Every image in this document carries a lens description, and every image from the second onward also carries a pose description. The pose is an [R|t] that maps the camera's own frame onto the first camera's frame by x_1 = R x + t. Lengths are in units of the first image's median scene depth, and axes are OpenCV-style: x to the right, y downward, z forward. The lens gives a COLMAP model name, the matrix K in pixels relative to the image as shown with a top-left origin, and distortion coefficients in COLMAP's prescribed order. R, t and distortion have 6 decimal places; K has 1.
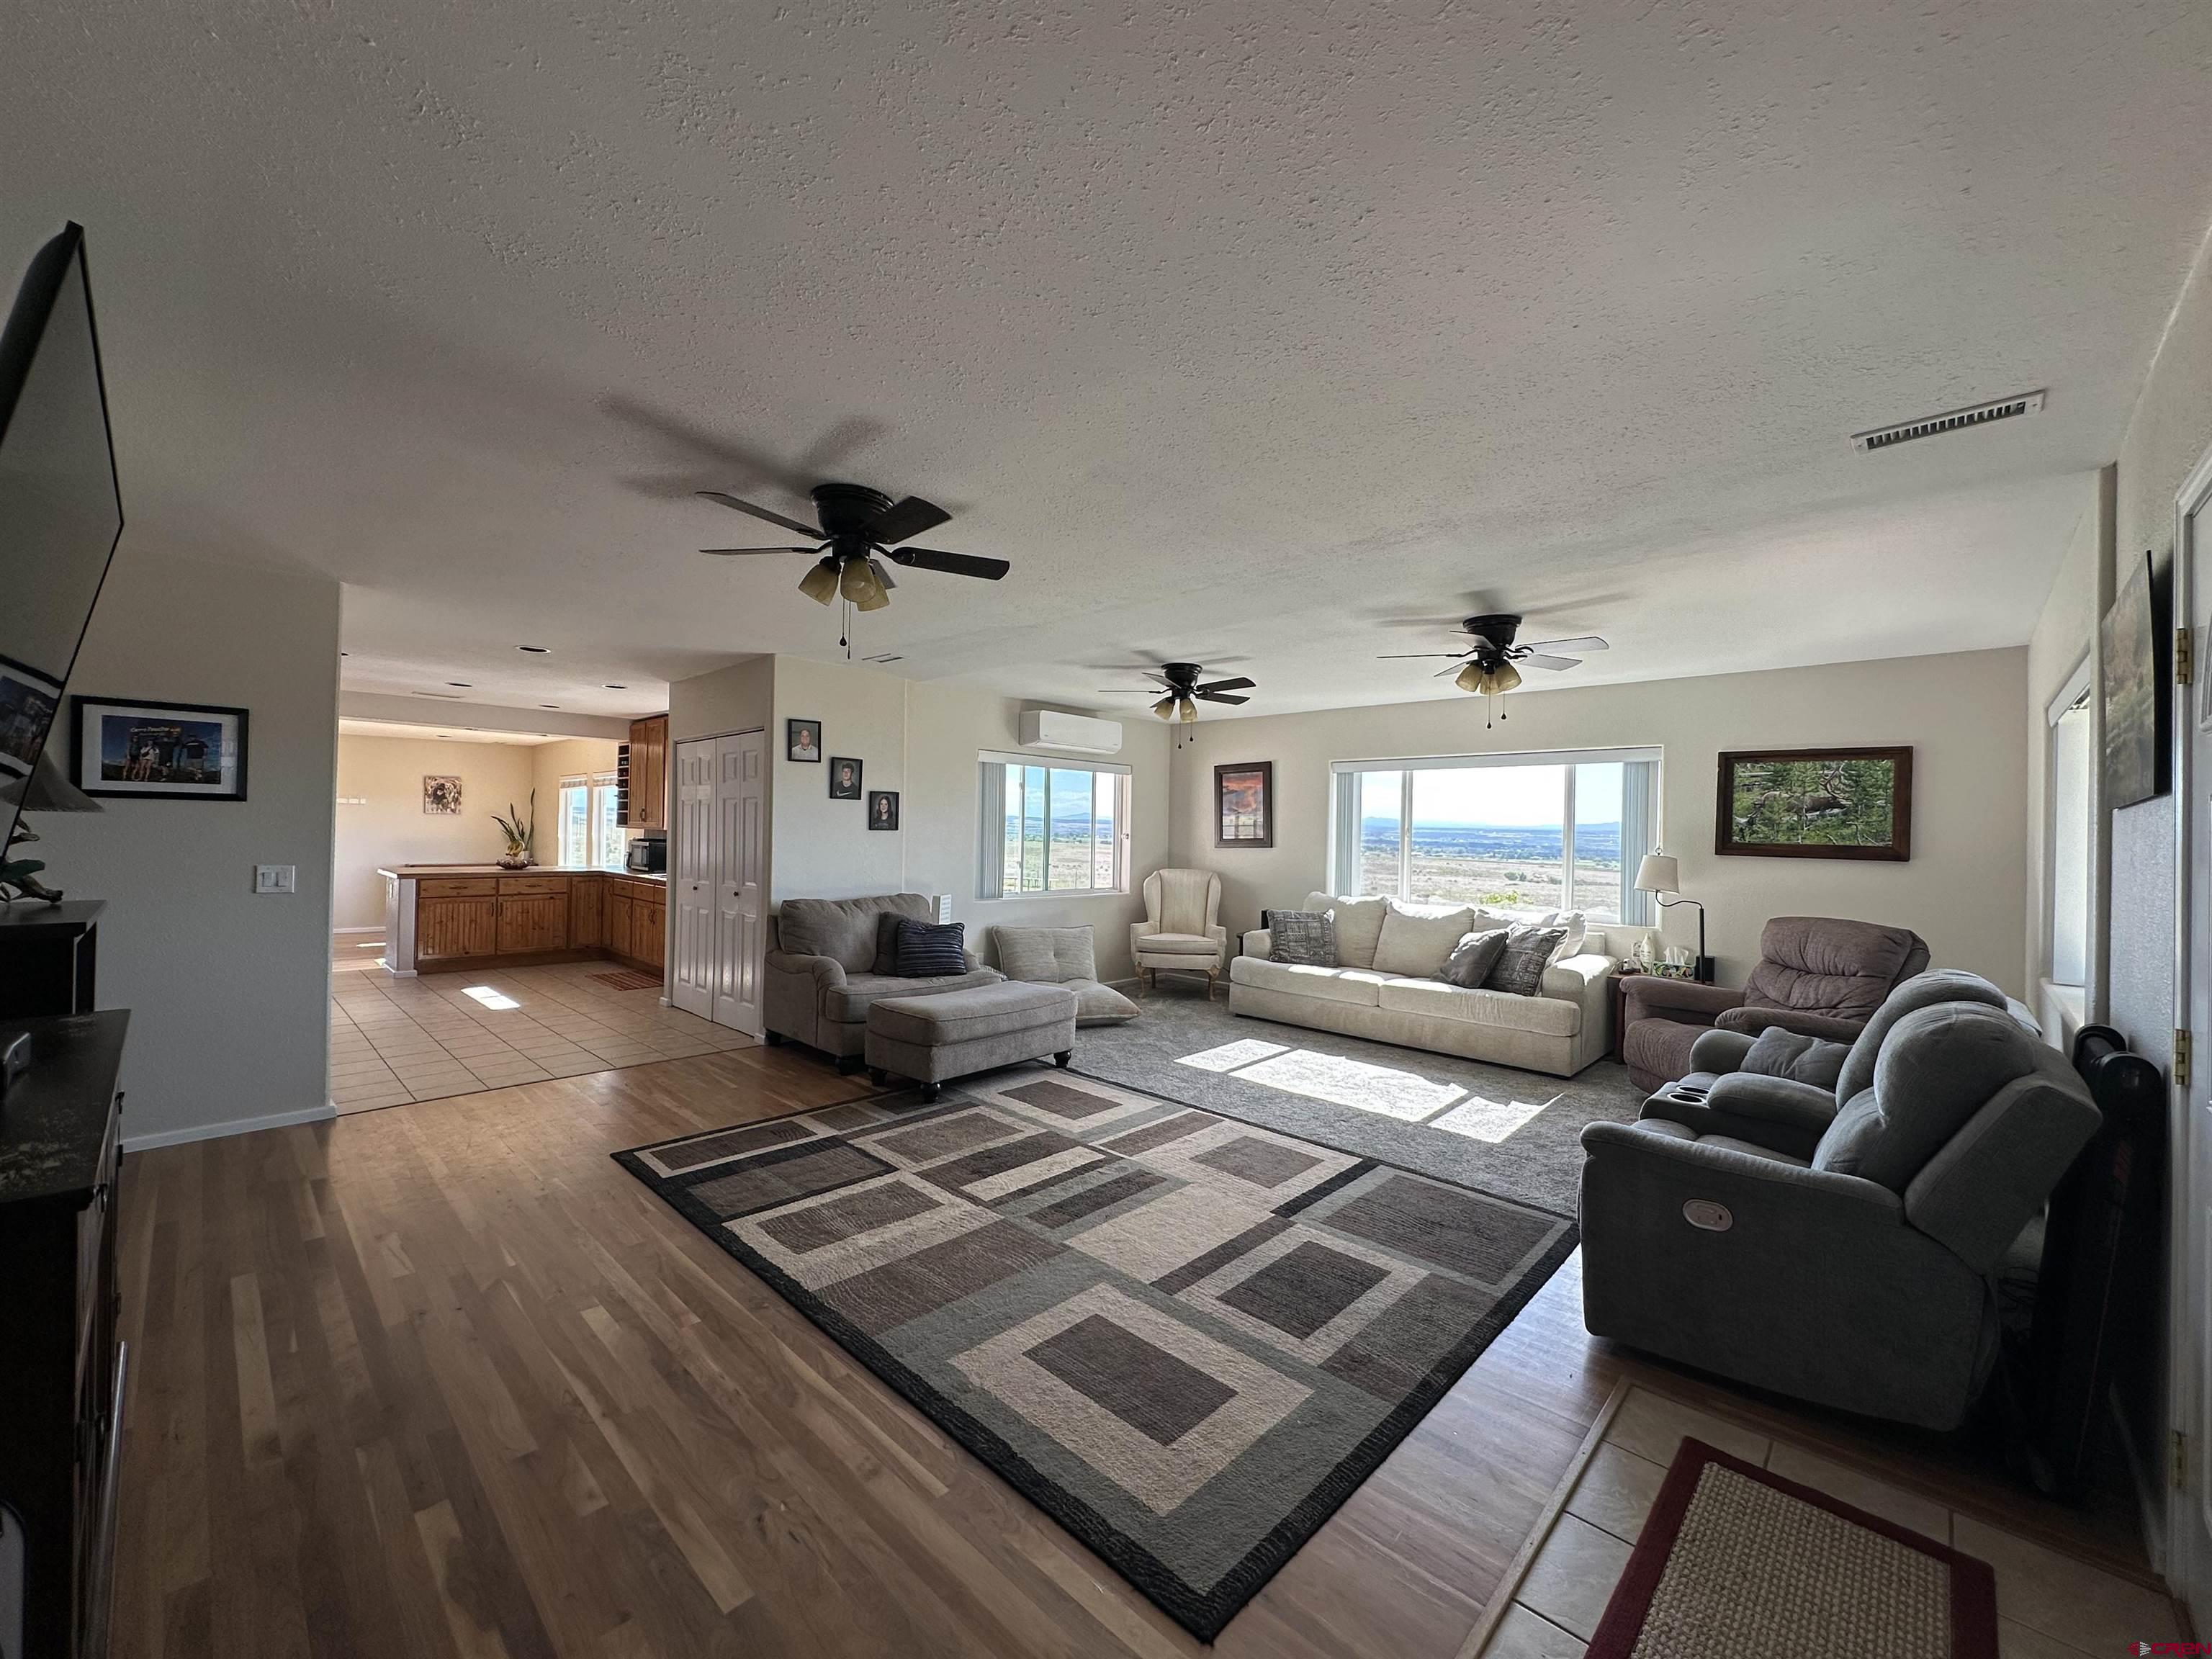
lens RADIAL K [[880.2, 0, 1106.0], [0, 880.2, 826.0], [0, 0, 1]] dist [-0.003617, 0.000662]
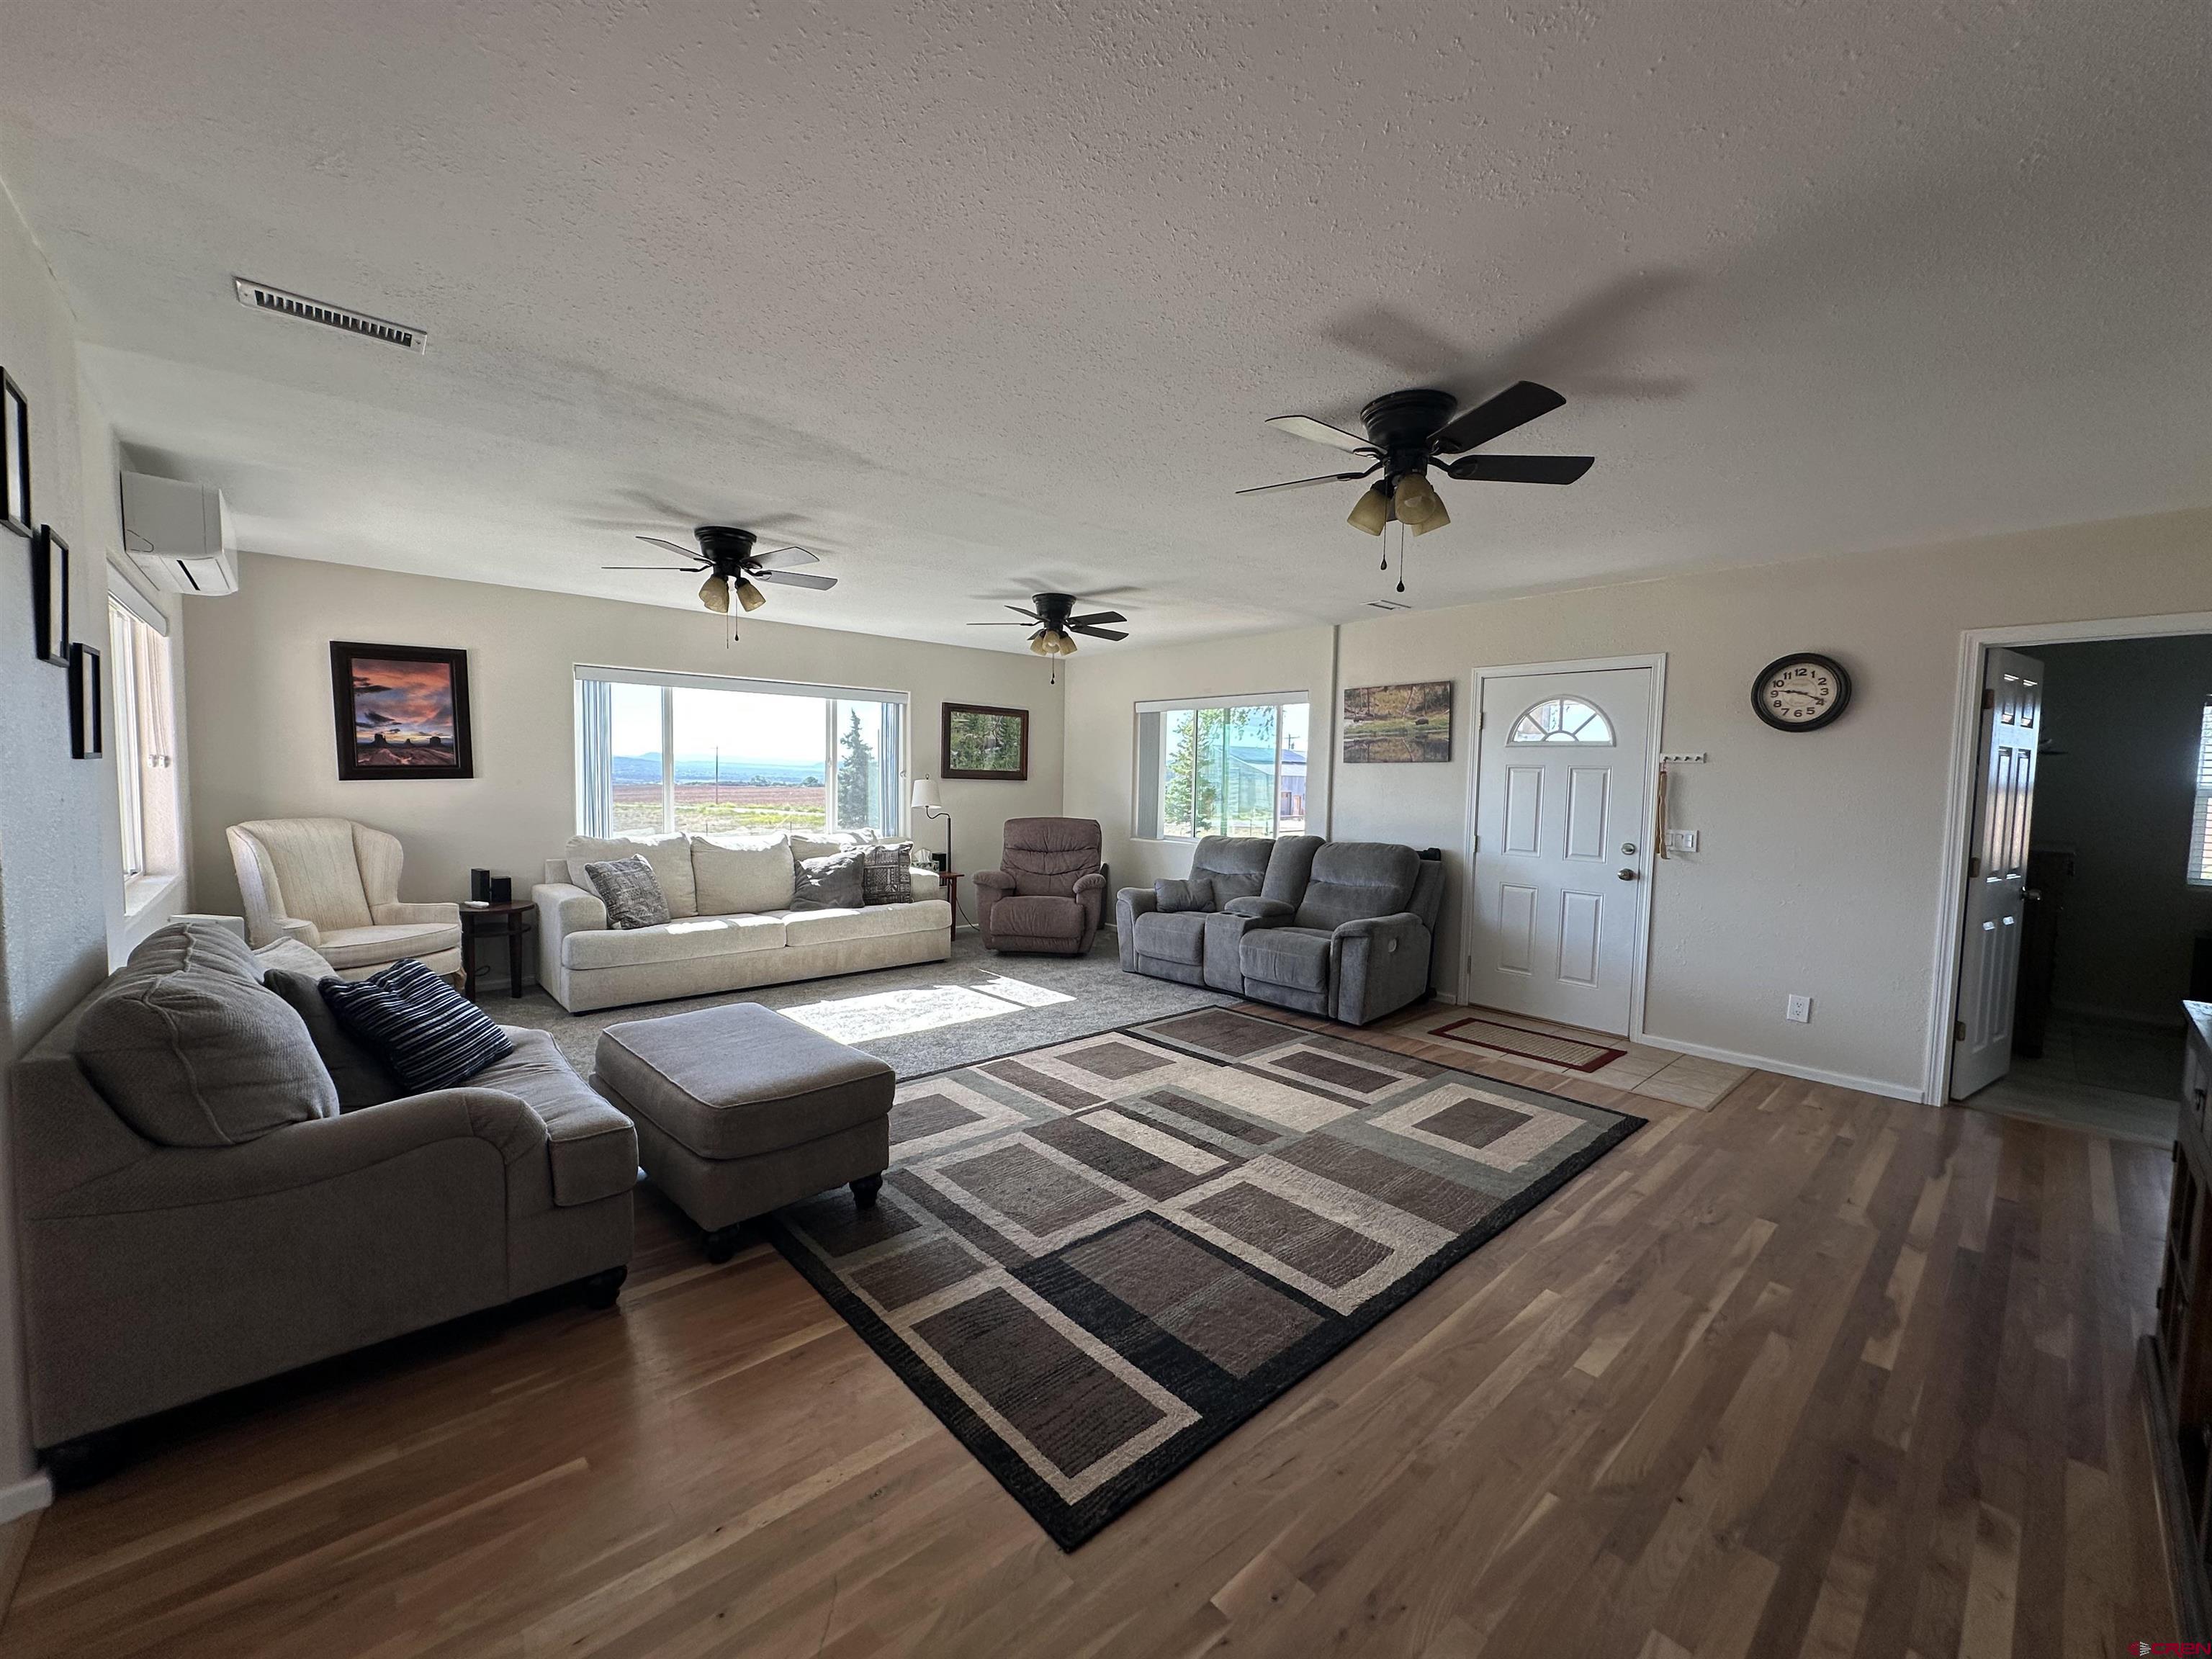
lens RADIAL K [[880.2, 0, 1107.1], [0, 880.2, 833.0], [0, 0, 1]] dist [-0.003617, 0.000662]
pose [[0.068989, -0.083100, 0.994150, -0.904475], [-0.026547, 0.996019, 0.085099, -0.007877], [-0.997264, -0.032262, 0.066508, 0.913961]]
